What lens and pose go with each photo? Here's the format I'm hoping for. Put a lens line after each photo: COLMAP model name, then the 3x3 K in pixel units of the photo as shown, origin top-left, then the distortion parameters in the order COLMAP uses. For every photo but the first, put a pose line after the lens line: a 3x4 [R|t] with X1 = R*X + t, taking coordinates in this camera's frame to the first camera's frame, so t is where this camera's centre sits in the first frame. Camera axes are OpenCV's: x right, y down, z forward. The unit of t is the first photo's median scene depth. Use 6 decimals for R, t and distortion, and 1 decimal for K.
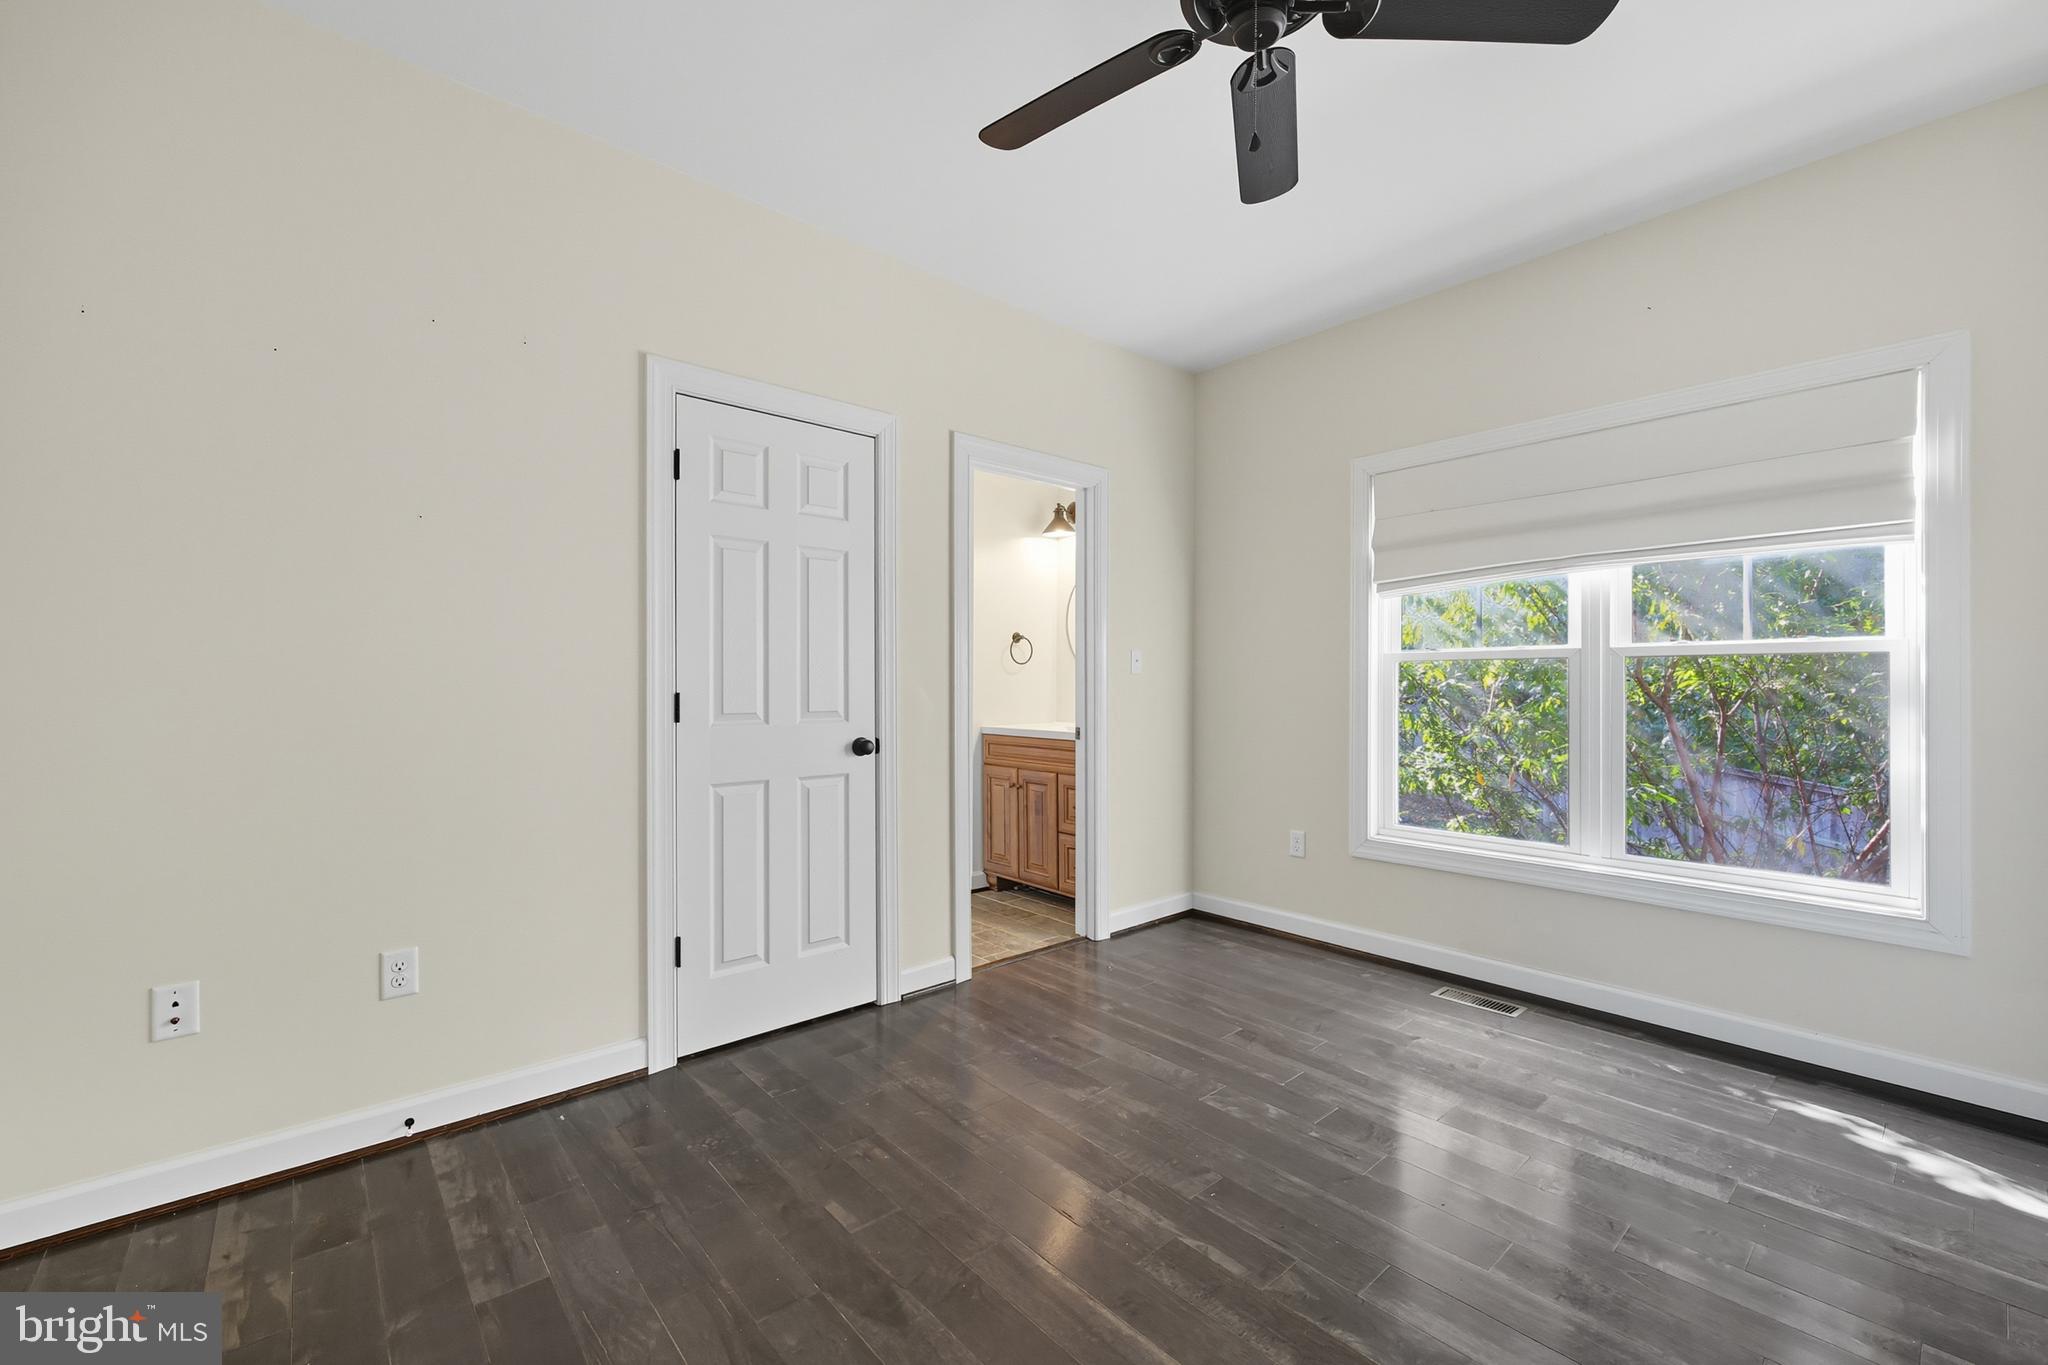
lens RADIAL K [[832.4, 0, 1016.2], [0, 832.4, 673.4], [0, 0, 1]] dist [0.003201, -0.000179]
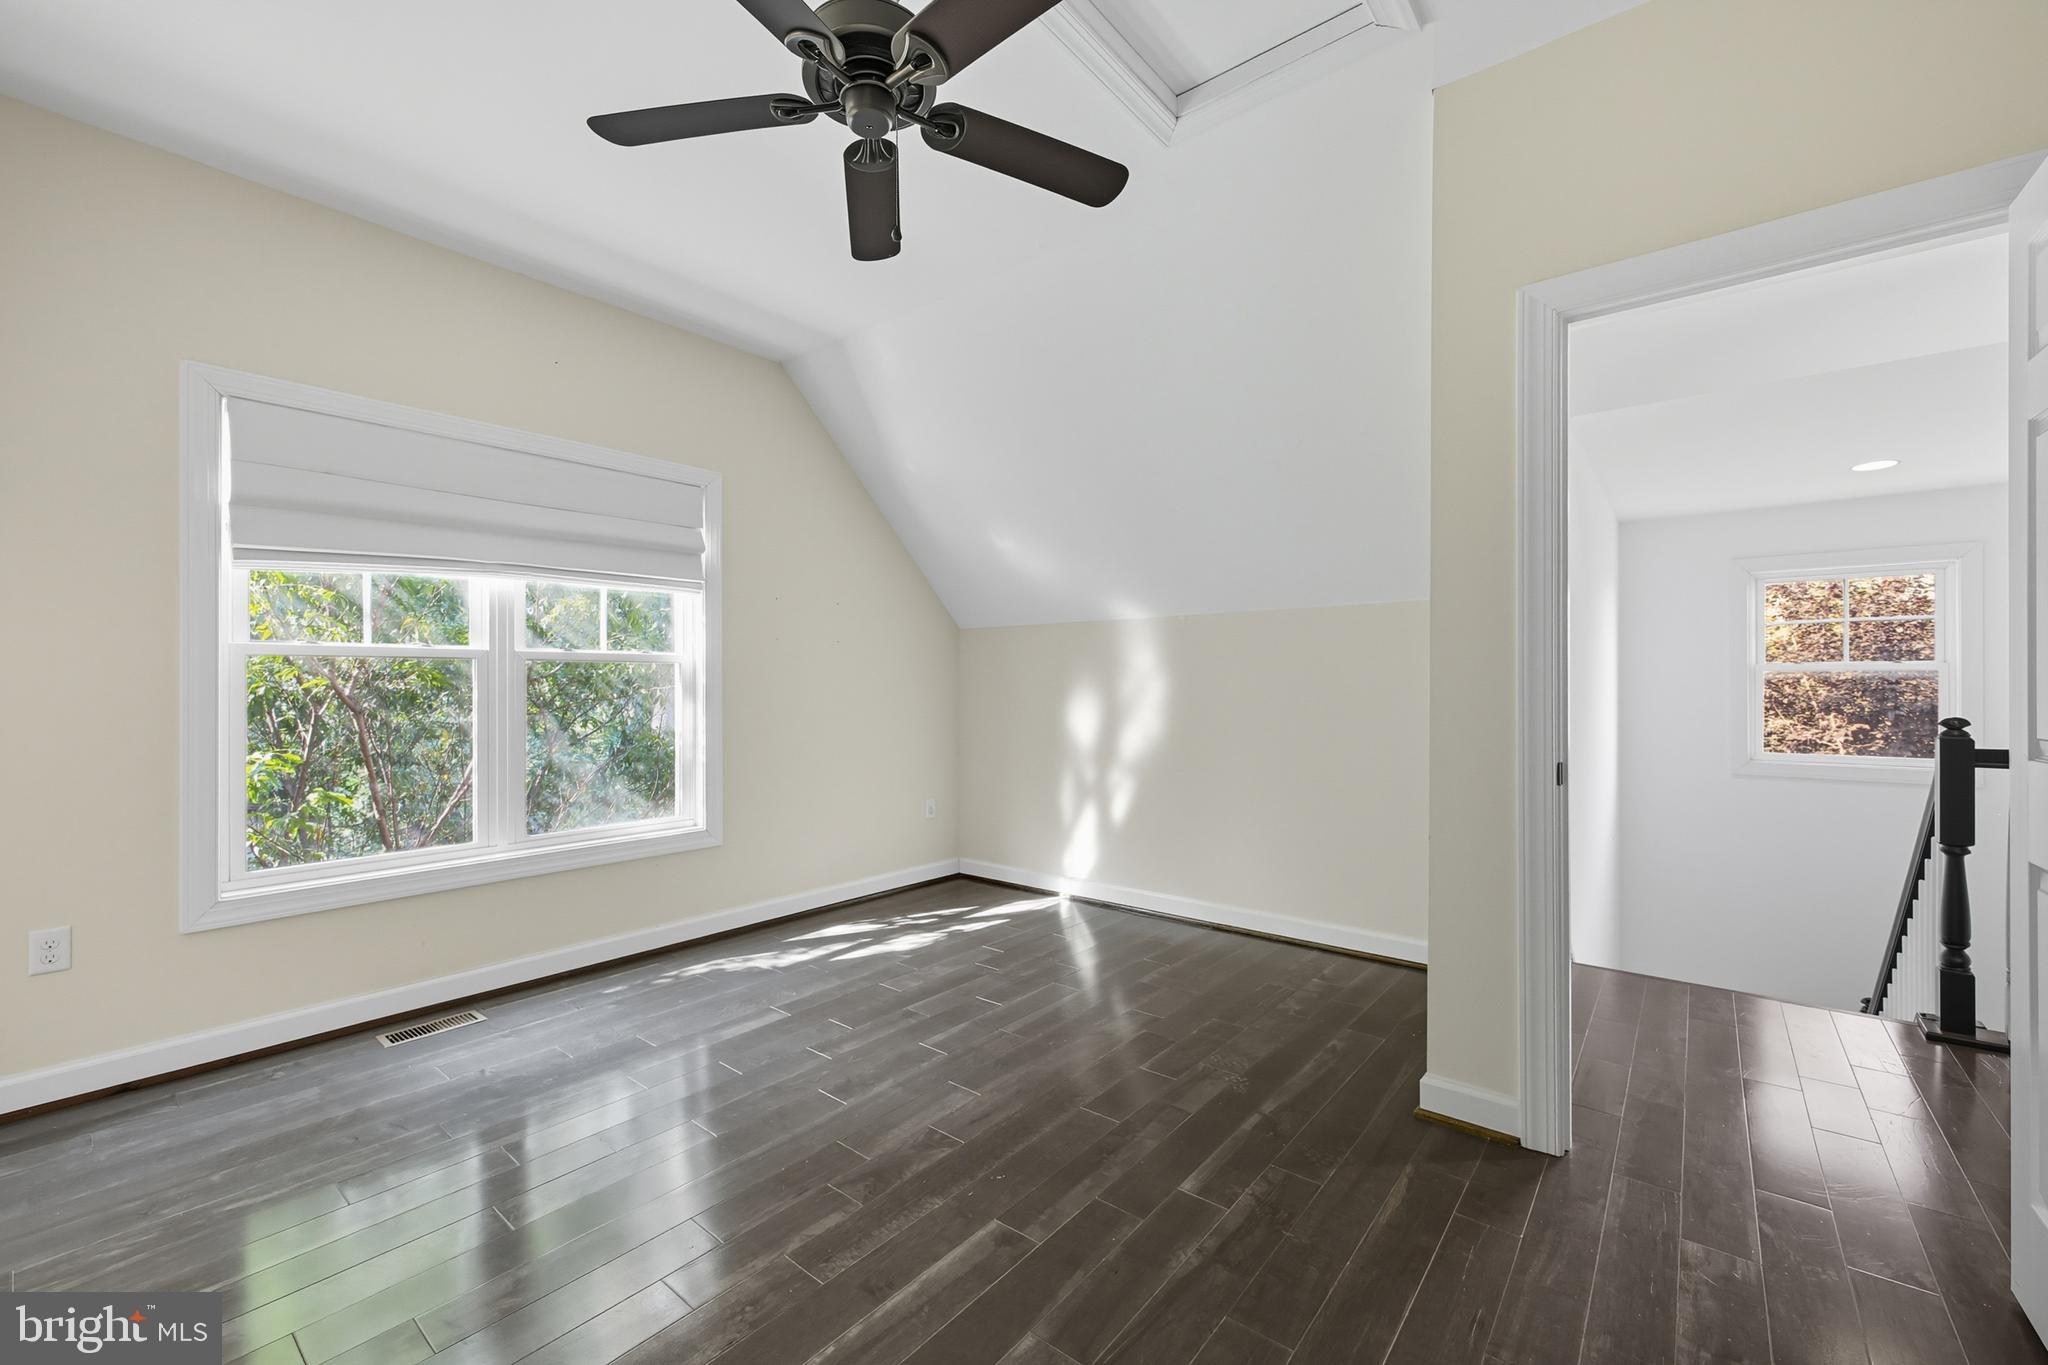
lens RADIAL K [[832.4, 0, 1012.0], [0, 832.4, 694.7], [0, 0, 1]] dist [0.003201, -0.000179]
pose [[-0.159525, -0.012197, 0.987119, -0.411739], [-0.010617, 0.999887, 0.010639, 0.005842], [-0.987137, -0.008783, -0.159637, 0.462823]]
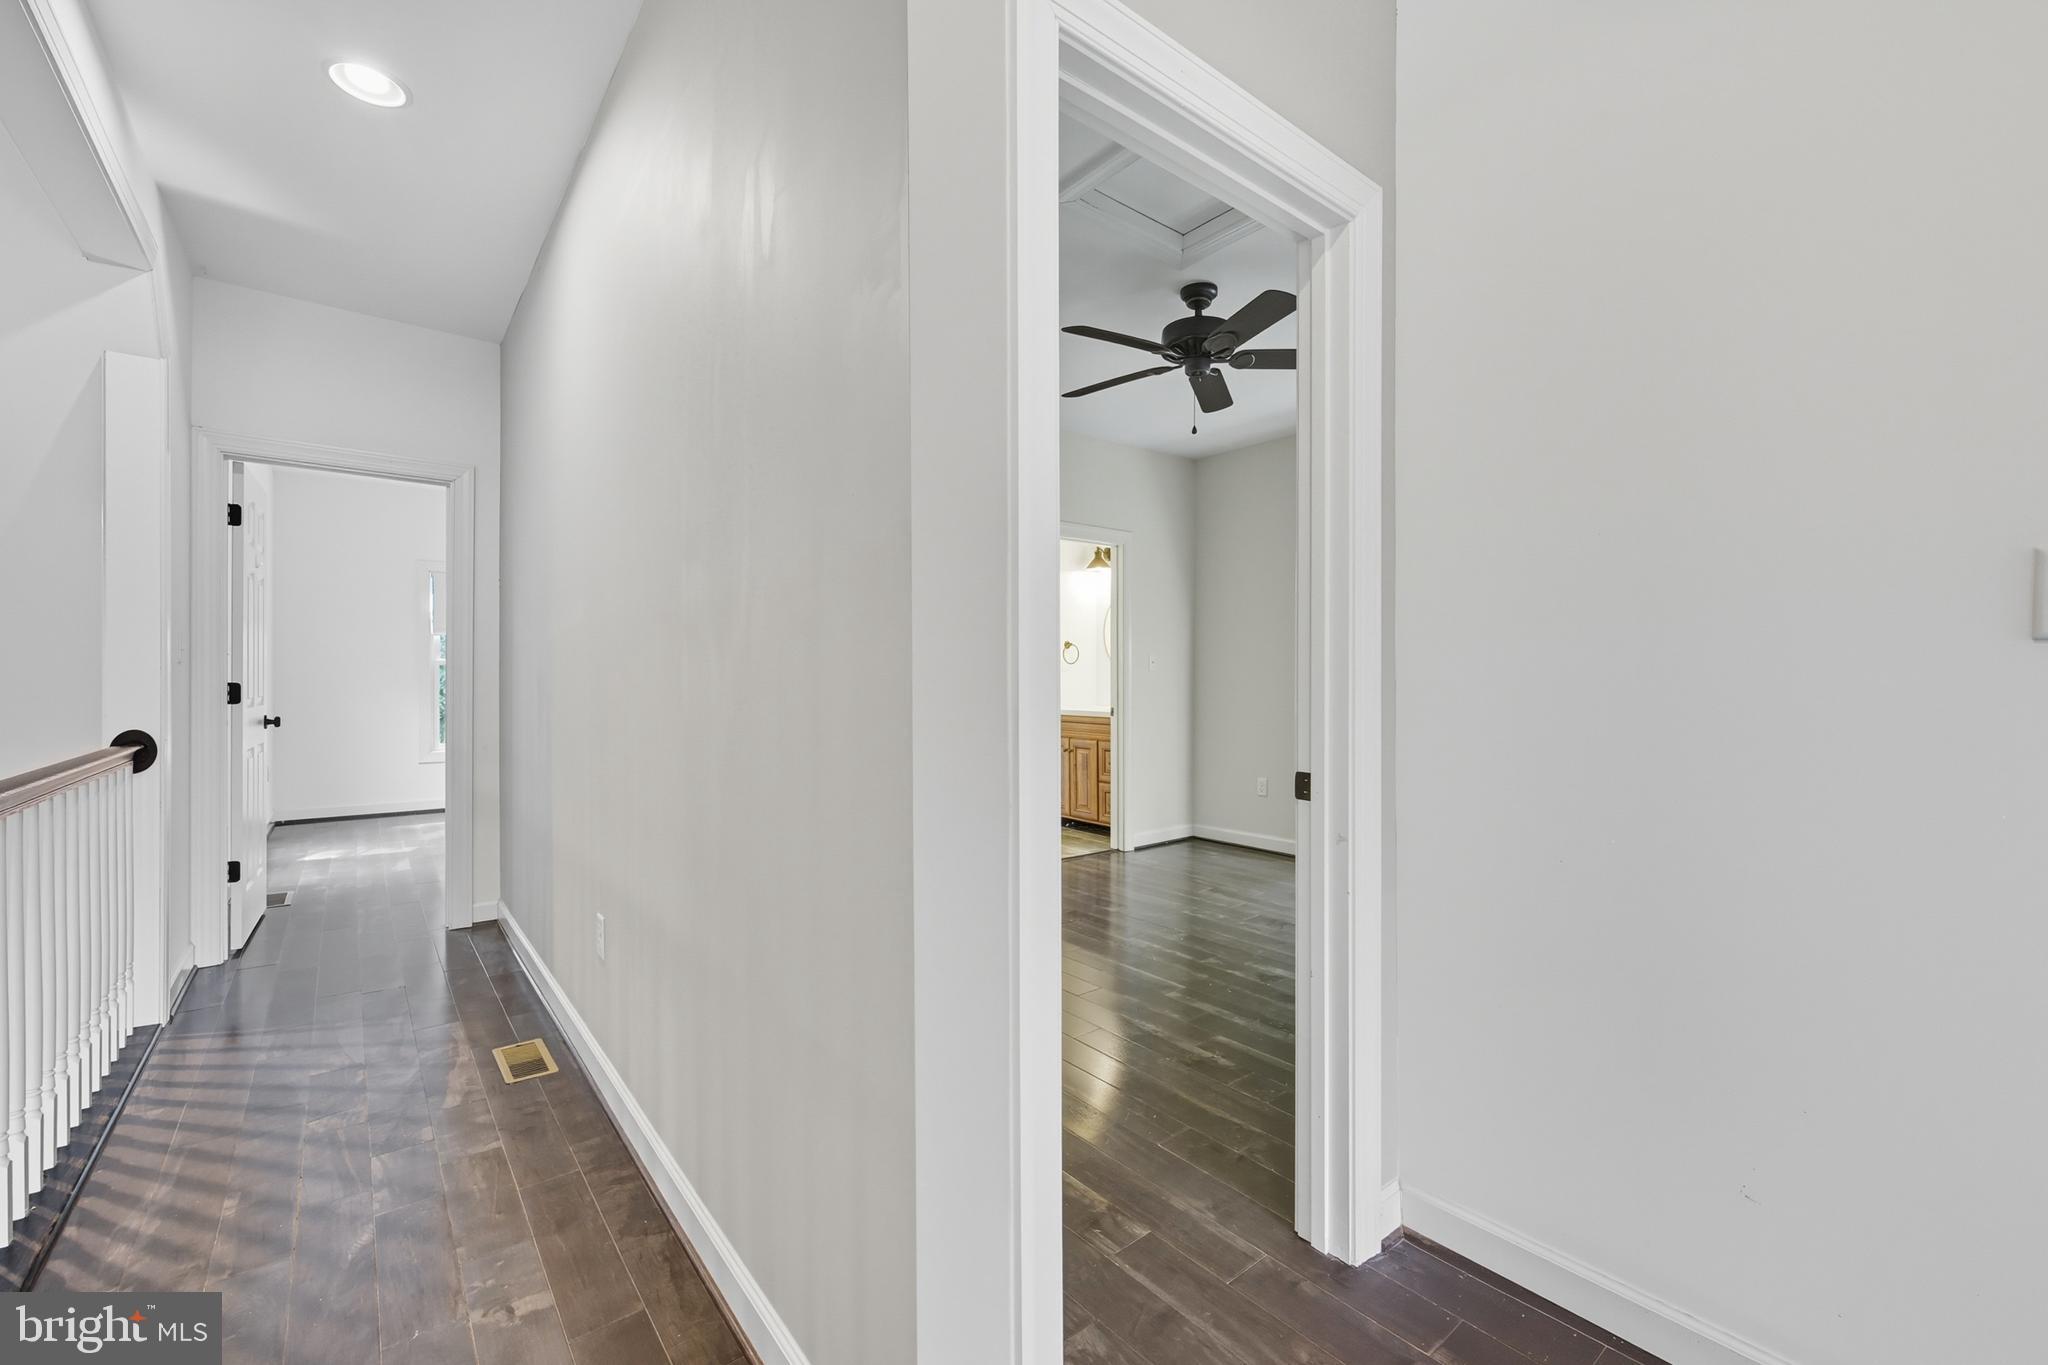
lens RADIAL K [[832.4, 0, 1025.0], [0, 832.4, 678.6], [0, 0, 1]] dist [0.003201, -0.000179]
pose [[0.999565, -0.001640, -0.029454, -0.041049], [0.002024, 0.999913, 0.013022, -0.006947], [0.029430, -0.013076, 0.999481, -0.532533]]
